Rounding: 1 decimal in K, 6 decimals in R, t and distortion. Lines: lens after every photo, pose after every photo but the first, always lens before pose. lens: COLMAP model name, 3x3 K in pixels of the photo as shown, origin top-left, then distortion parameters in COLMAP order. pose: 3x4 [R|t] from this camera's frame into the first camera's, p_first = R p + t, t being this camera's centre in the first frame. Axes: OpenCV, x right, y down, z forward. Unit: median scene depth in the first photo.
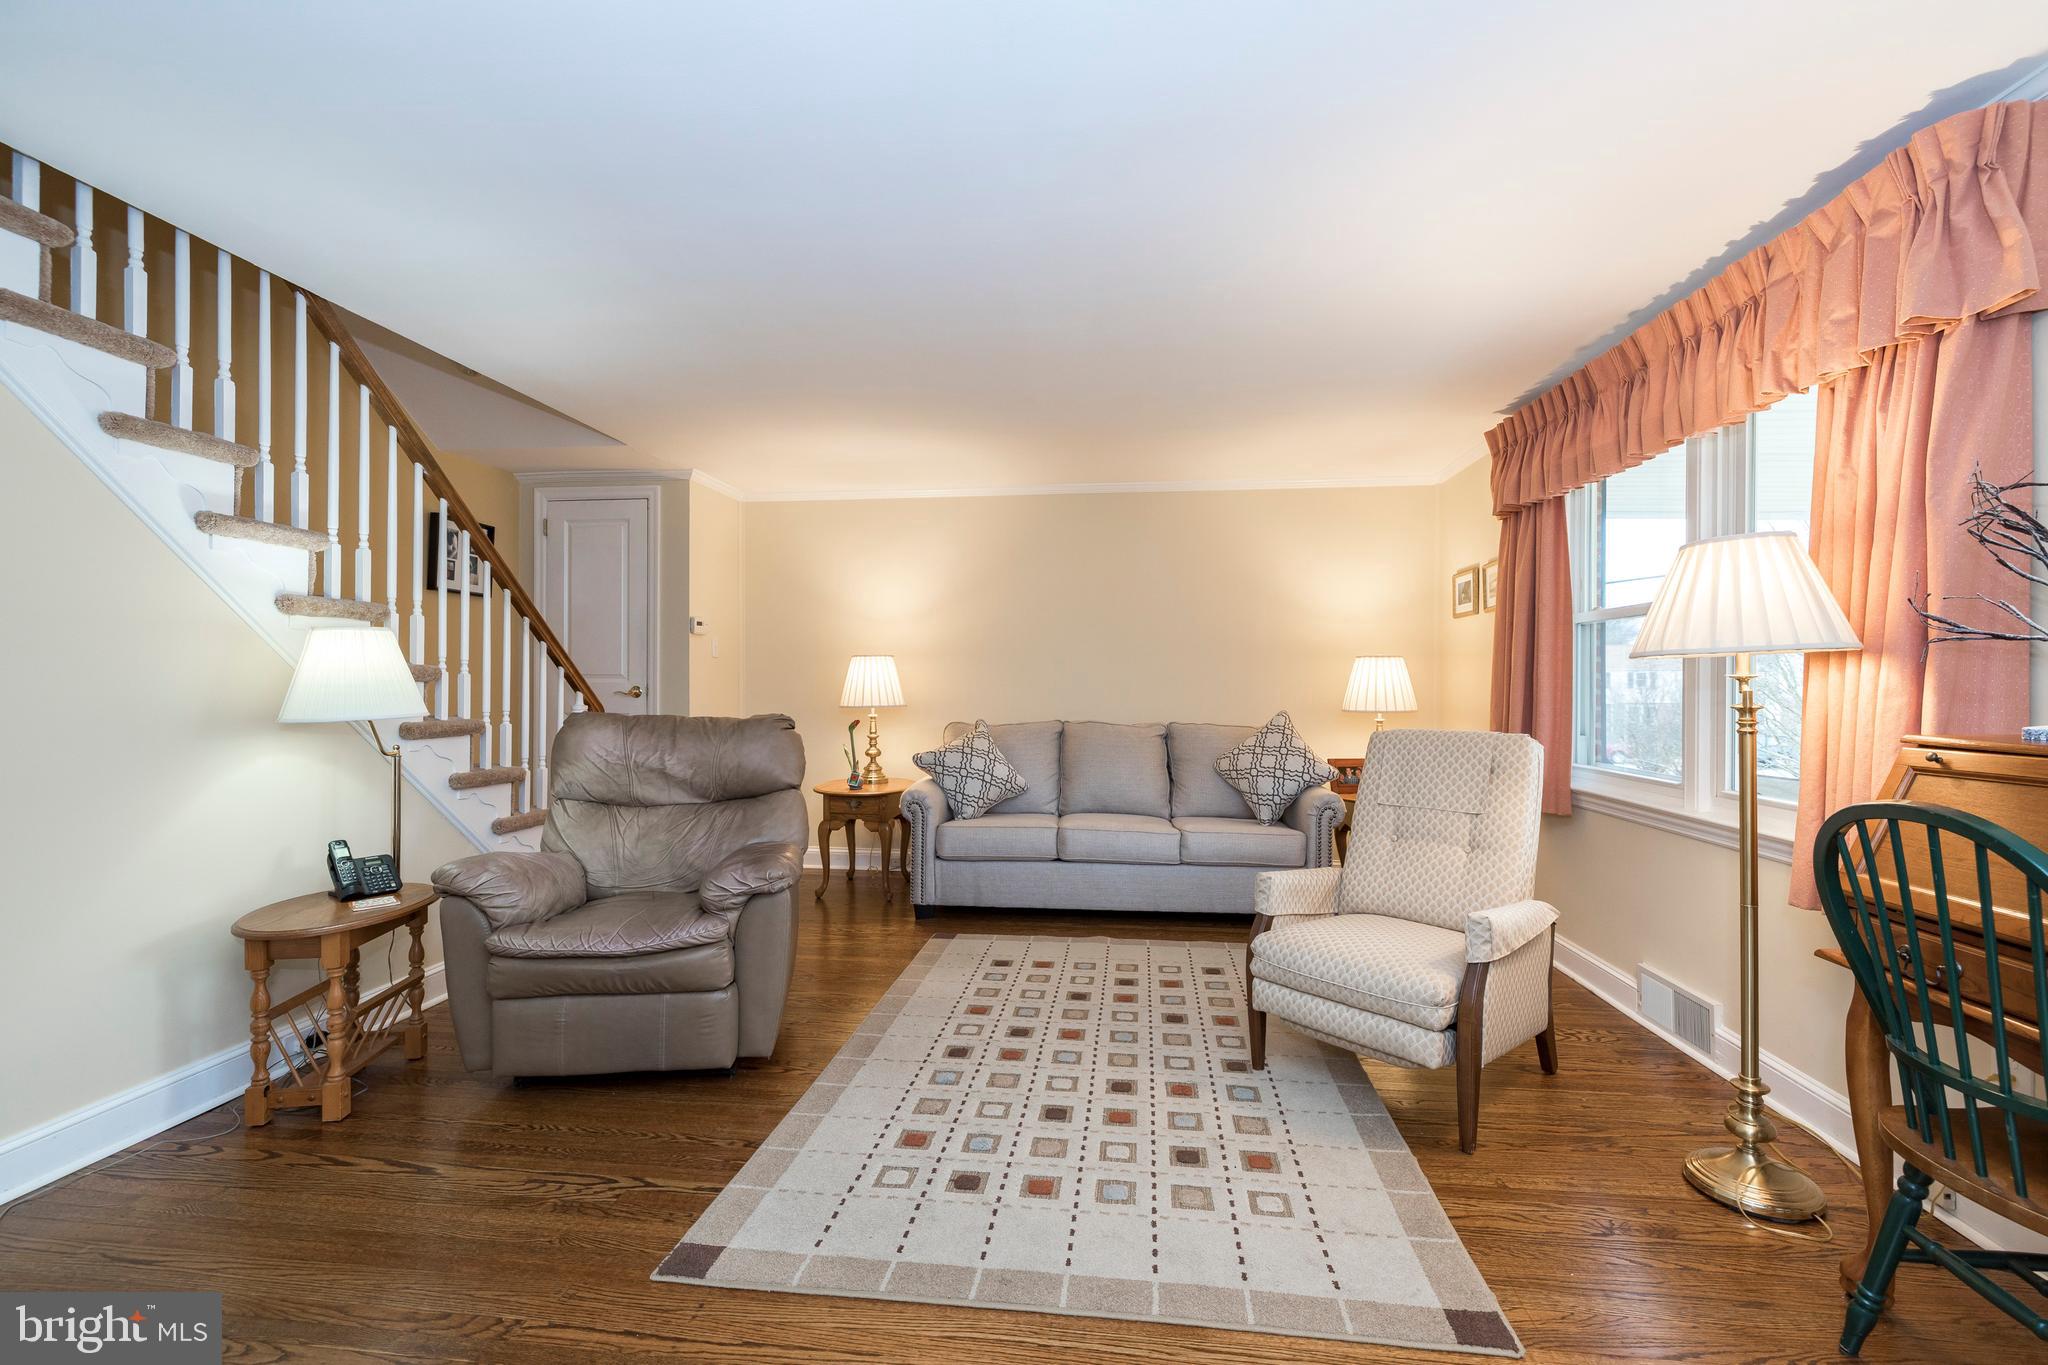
lens RADIAL K [[859.7, 0, 1024.7], [0, 859.7, 685.8], [0, 0, 1]] dist [0.004546, -0.001319]
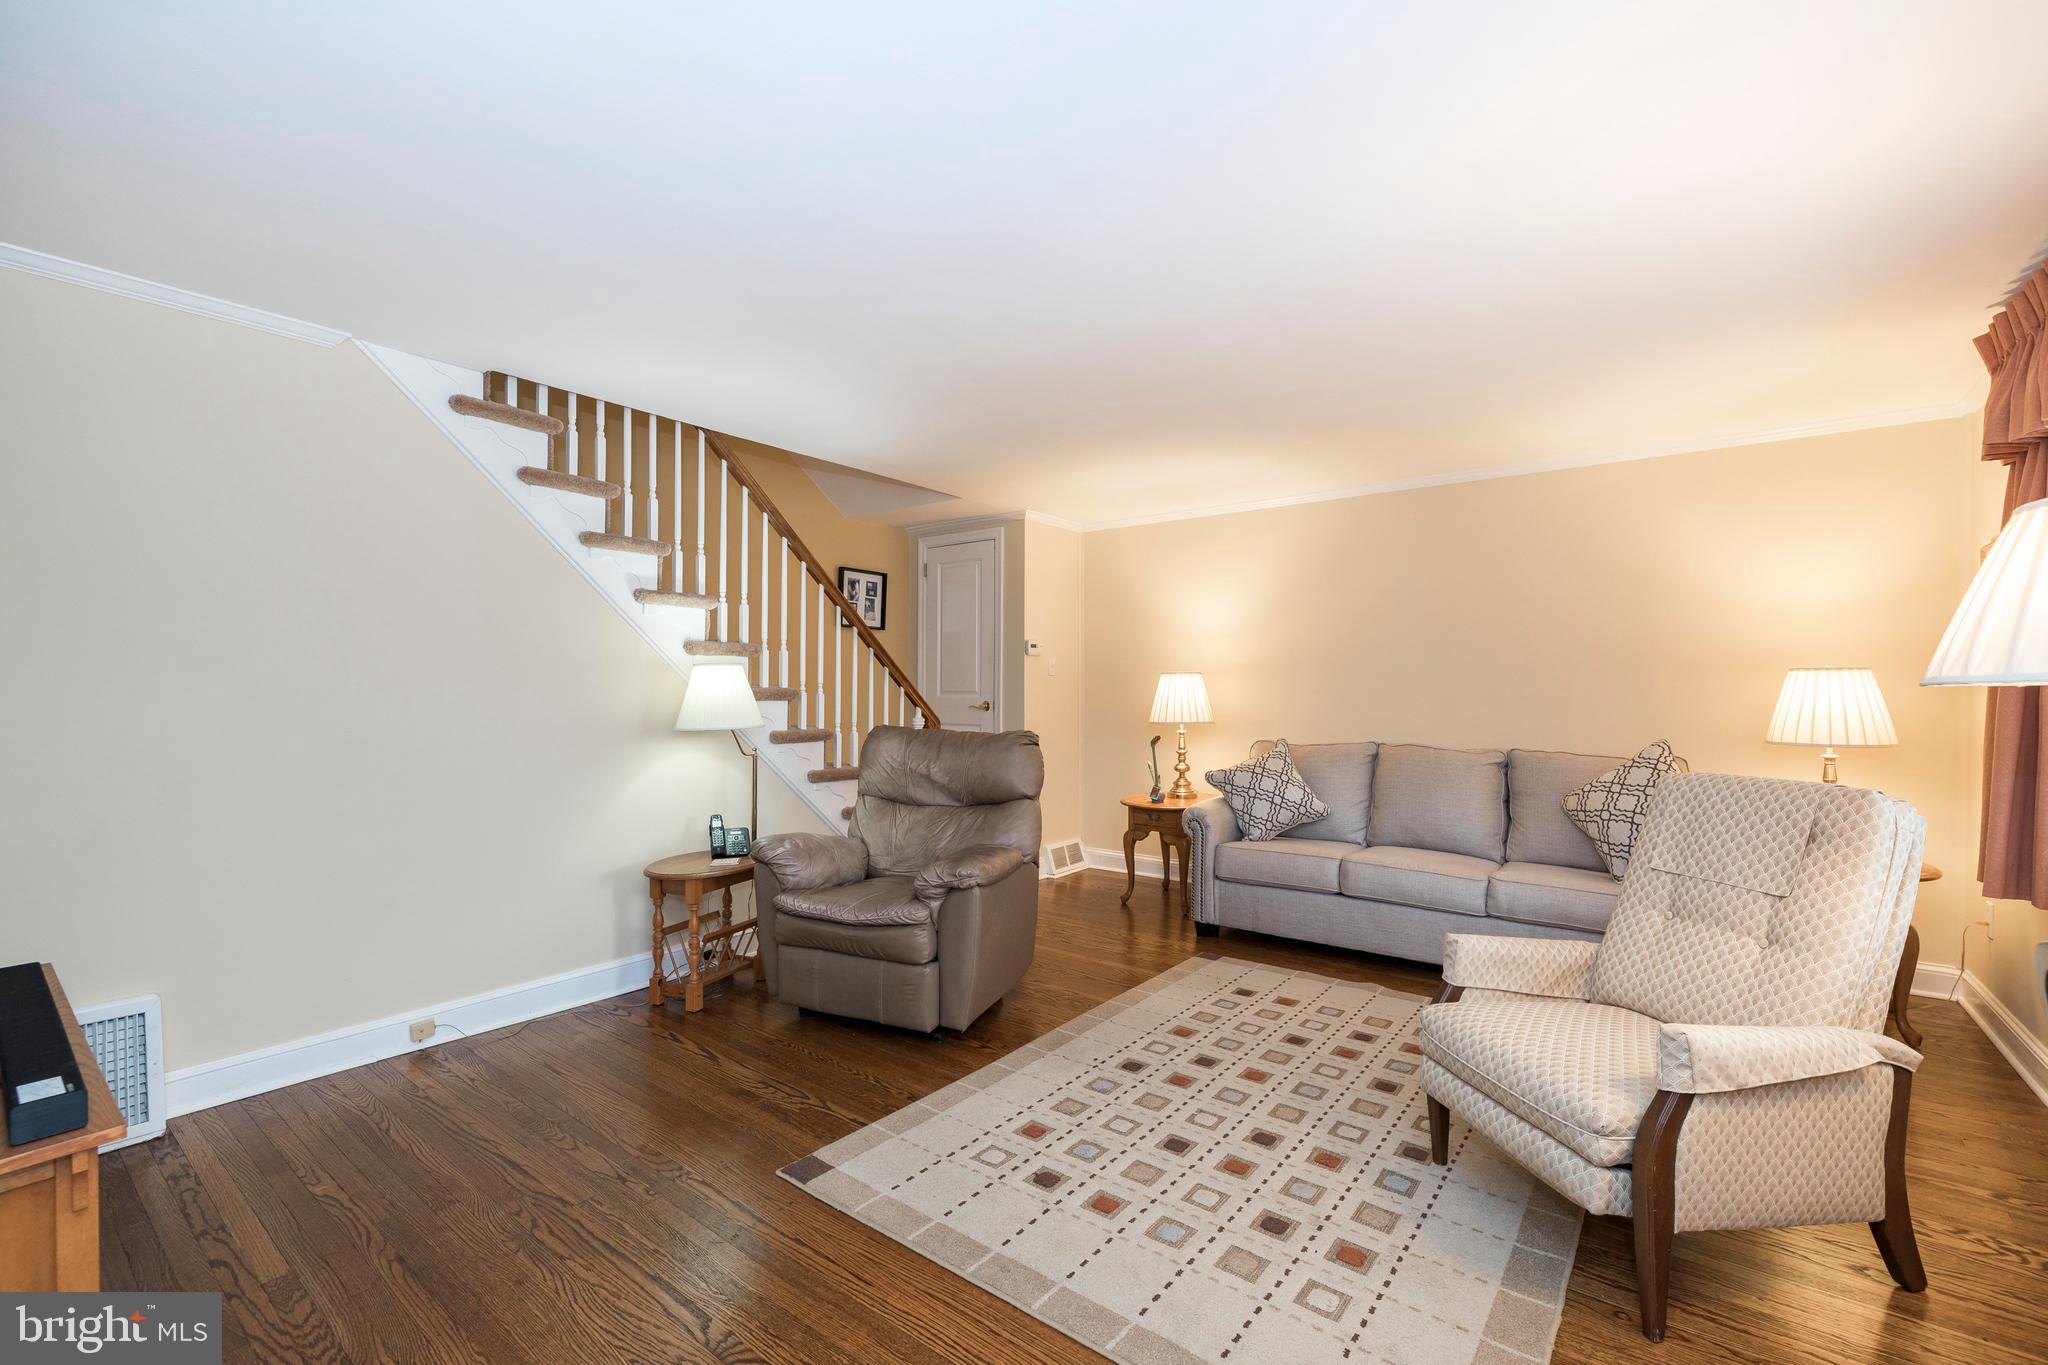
lens RADIAL K [[859.7, 0, 1025.2], [0, 859.7, 689.9], [0, 0, 1]] dist [0.004546, -0.001319]
pose [[0.859007, 0.000849, -0.511964, 0.351330], [-0.002259, 0.999995, -0.002131, -0.022271], [0.511959, 0.002987, 0.859004, 0.051068]]
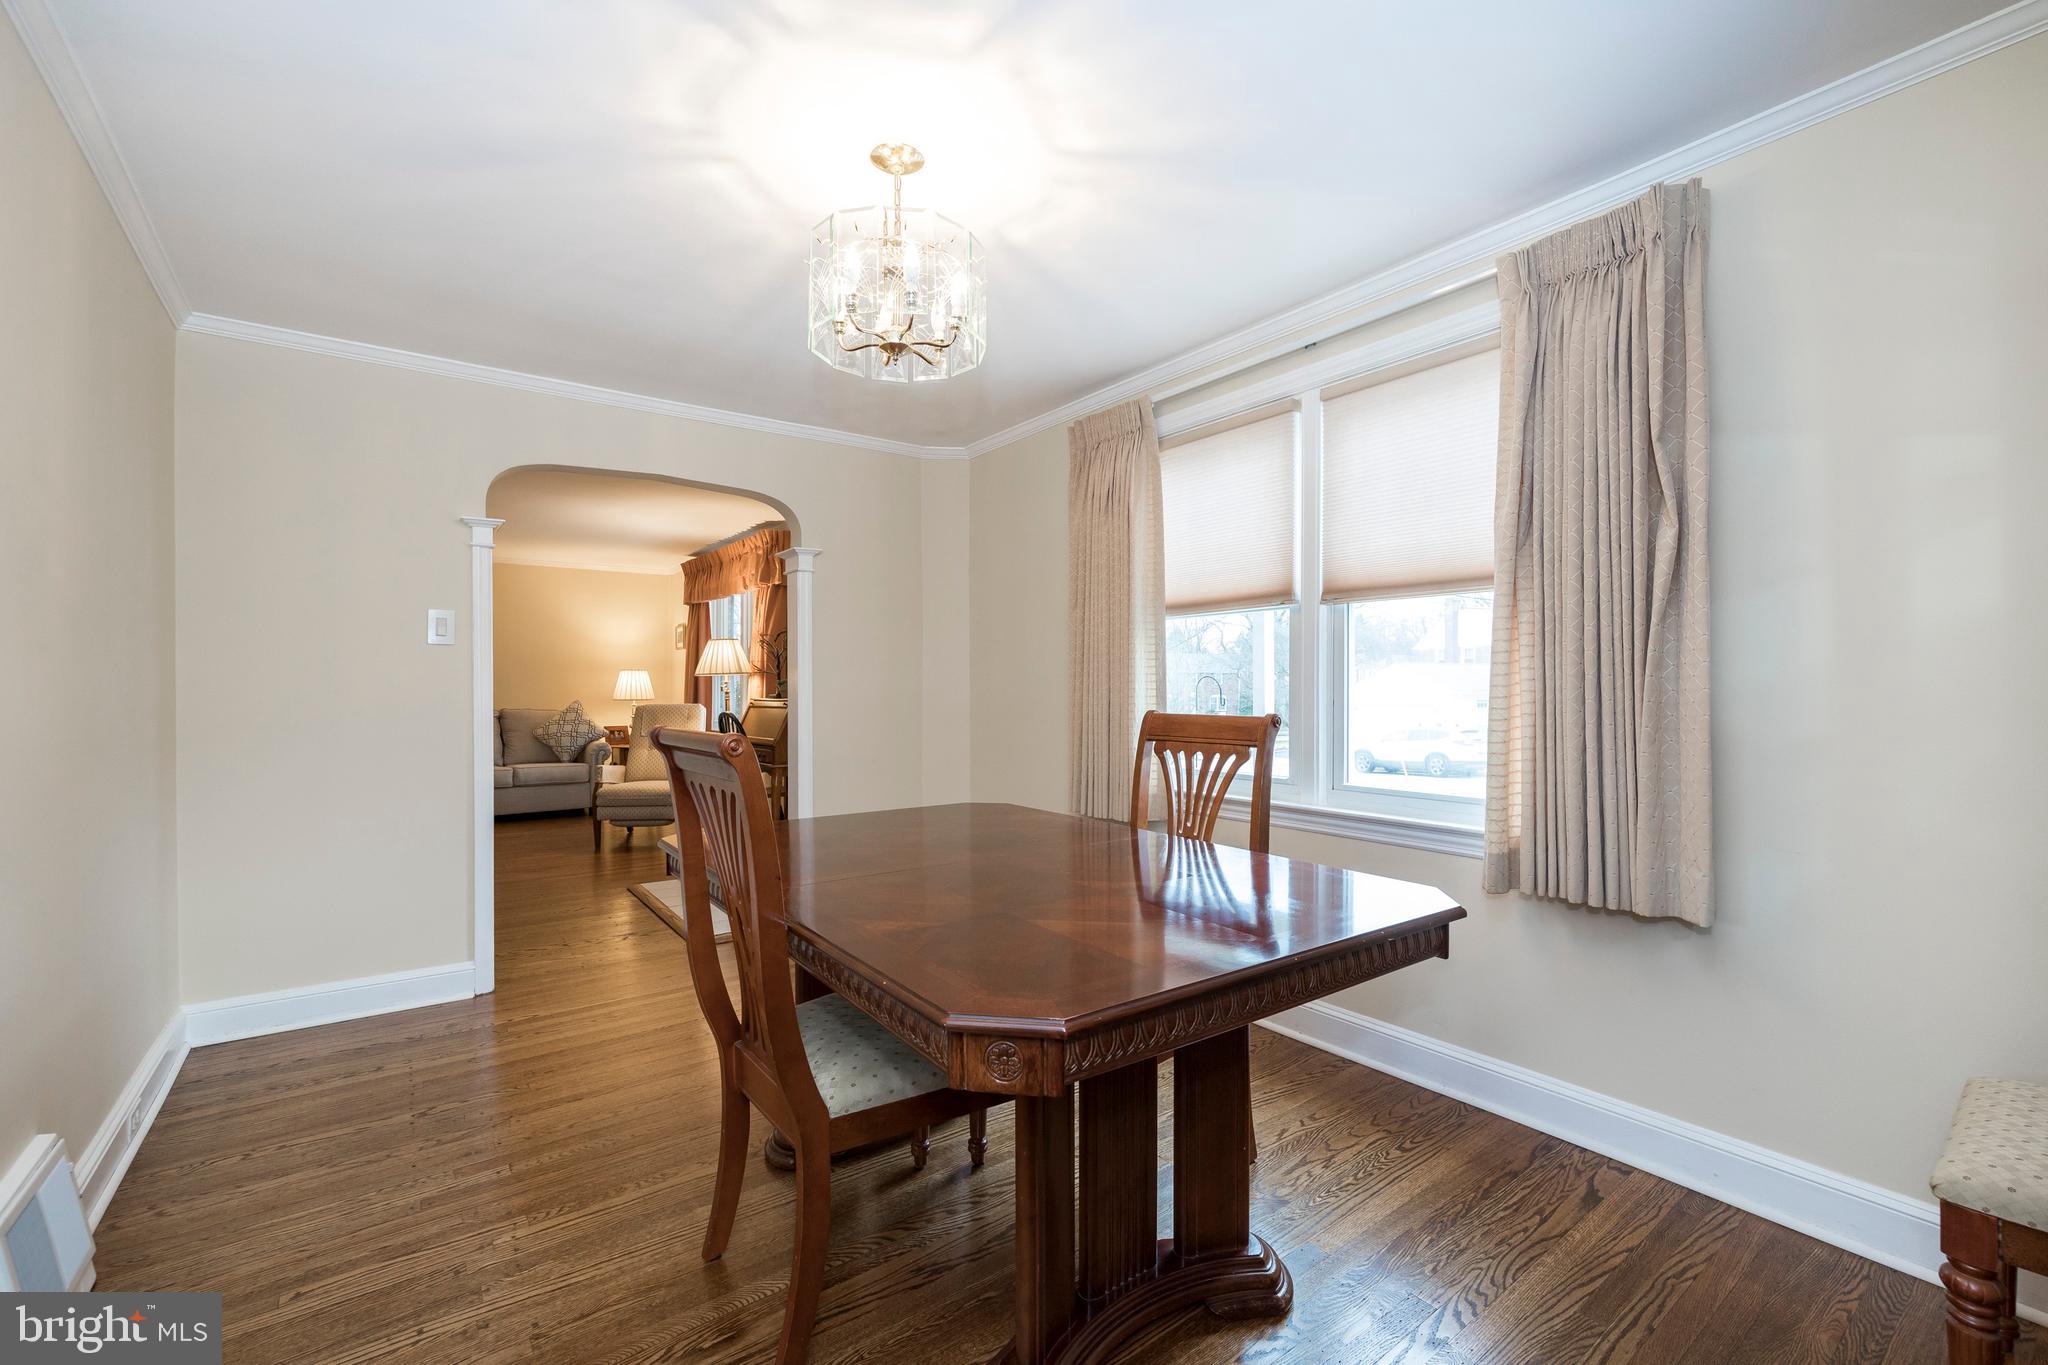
lens RADIAL K [[859.7, 0, 1039.6], [0, 859.7, 684.9], [0, 0, 1]] dist [0.004546, -0.001319]
pose [[0.721733, -0.002244, 0.692167, -0.407536], [0.001801, 0.999997, 0.001365, -0.004247], [-0.692169, 0.000262, 0.721736, -1.602366]]
